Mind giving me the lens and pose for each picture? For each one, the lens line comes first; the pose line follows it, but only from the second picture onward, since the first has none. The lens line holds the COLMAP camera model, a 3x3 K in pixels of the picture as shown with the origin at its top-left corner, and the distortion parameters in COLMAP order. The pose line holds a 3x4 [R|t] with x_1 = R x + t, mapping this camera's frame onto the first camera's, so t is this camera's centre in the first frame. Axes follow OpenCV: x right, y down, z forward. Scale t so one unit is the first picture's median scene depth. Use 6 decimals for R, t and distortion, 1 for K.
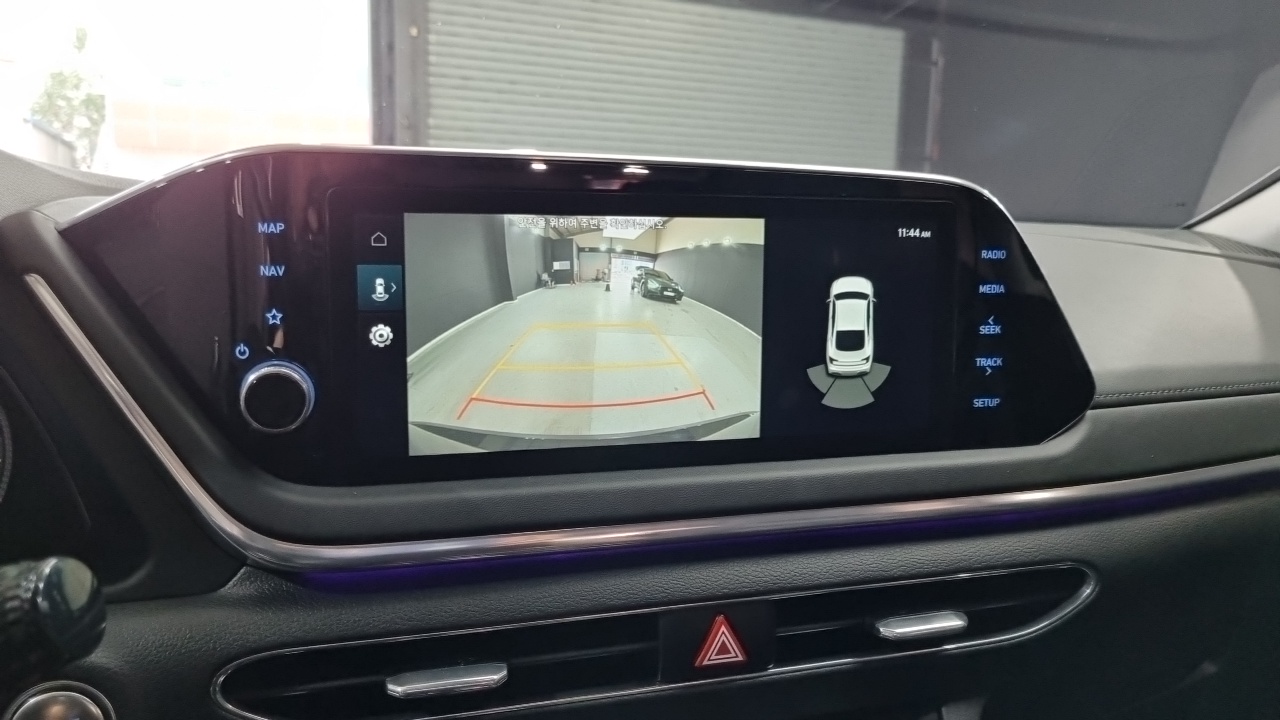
lens RADIAL K [[1006.4, 0, 657.3], [0, 1006.4, 356.2], [0, 0, 1]] dist [0.012831, -0.001075]
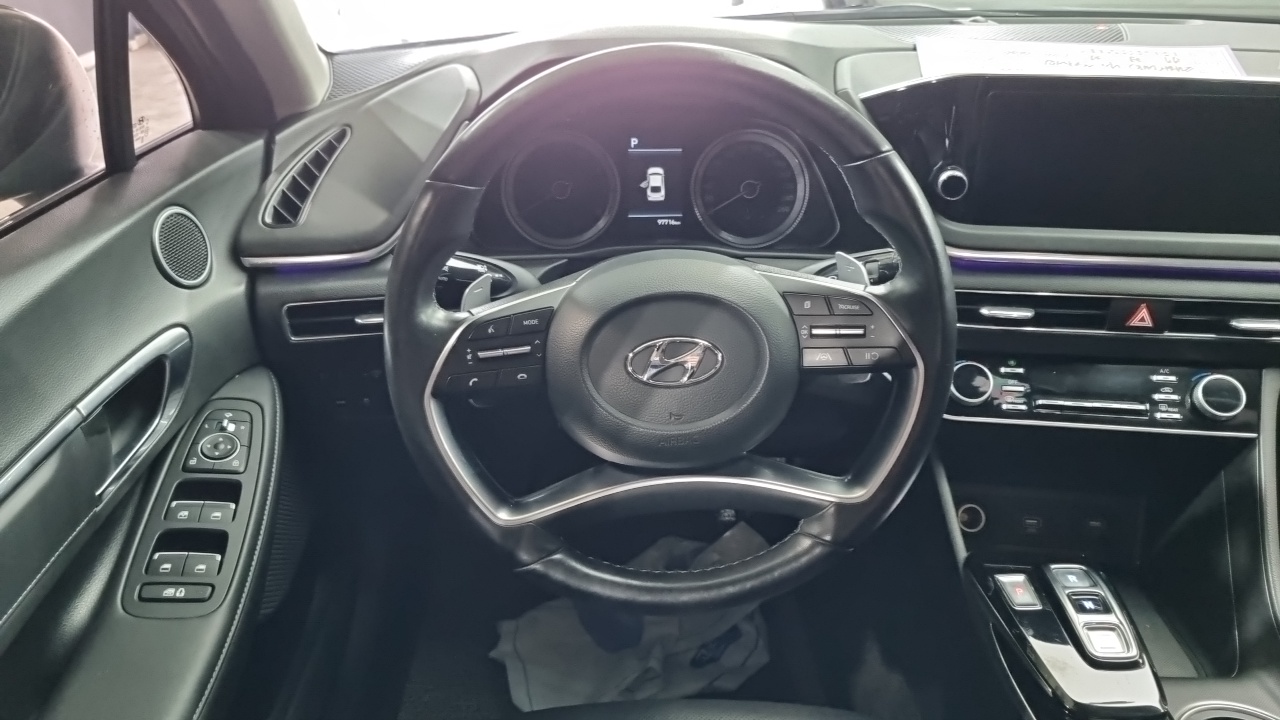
lens RADIAL K [[1002.2, 0, 640.0], [0, 1002.2, 360.0], [0, 0, 1]] dist [0.031672, -0.001008]
pose [[0.910303, 0.169237, -0.377765, -0.078002], [-0.040501, 0.944640, 0.325599, -0.272847], [0.411956, -0.281094, 0.866763, -1.280492]]
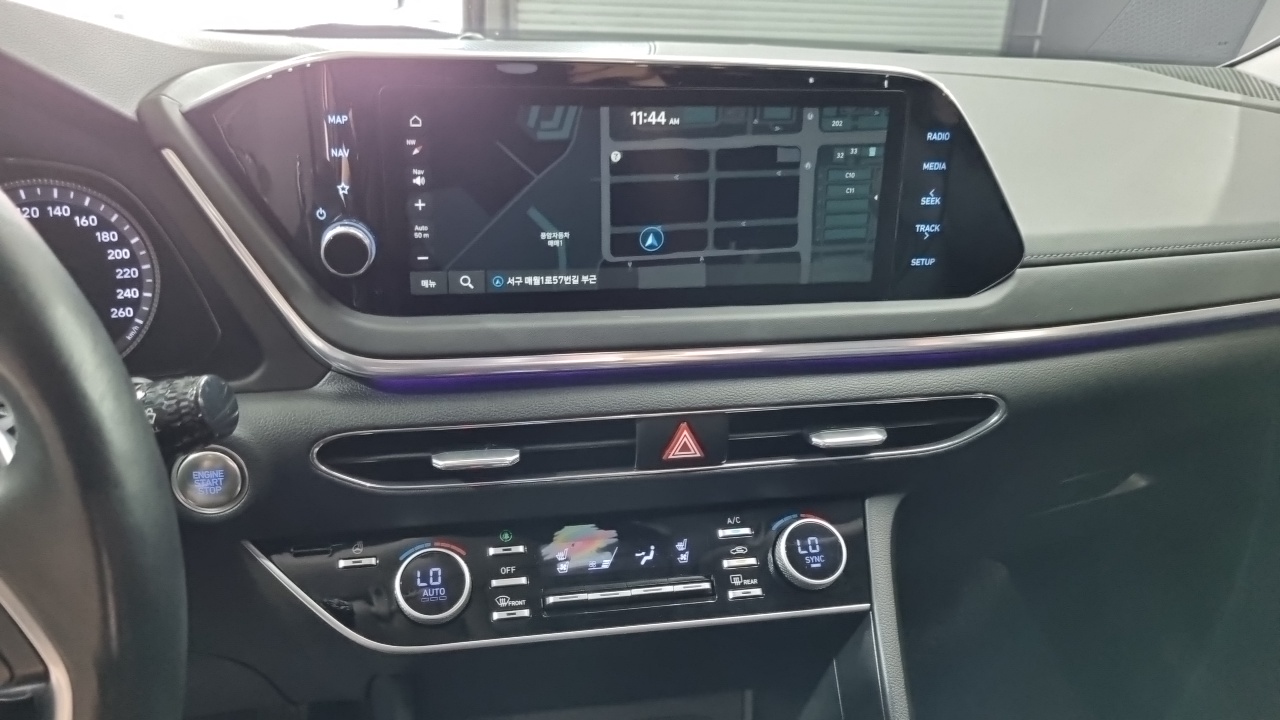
lens RADIAL K [[1002.2, 0, 640.0], [0, 1002.2, 360.0], [0, 0, 1]] dist [0.031672, -0.001008]
pose [[0.993853, 0.046008, -0.100698, 0.133798], [-0.023840, 0.977160, 0.211164, -0.096120], [0.108113, -0.207466, 0.972250, -0.255649]]
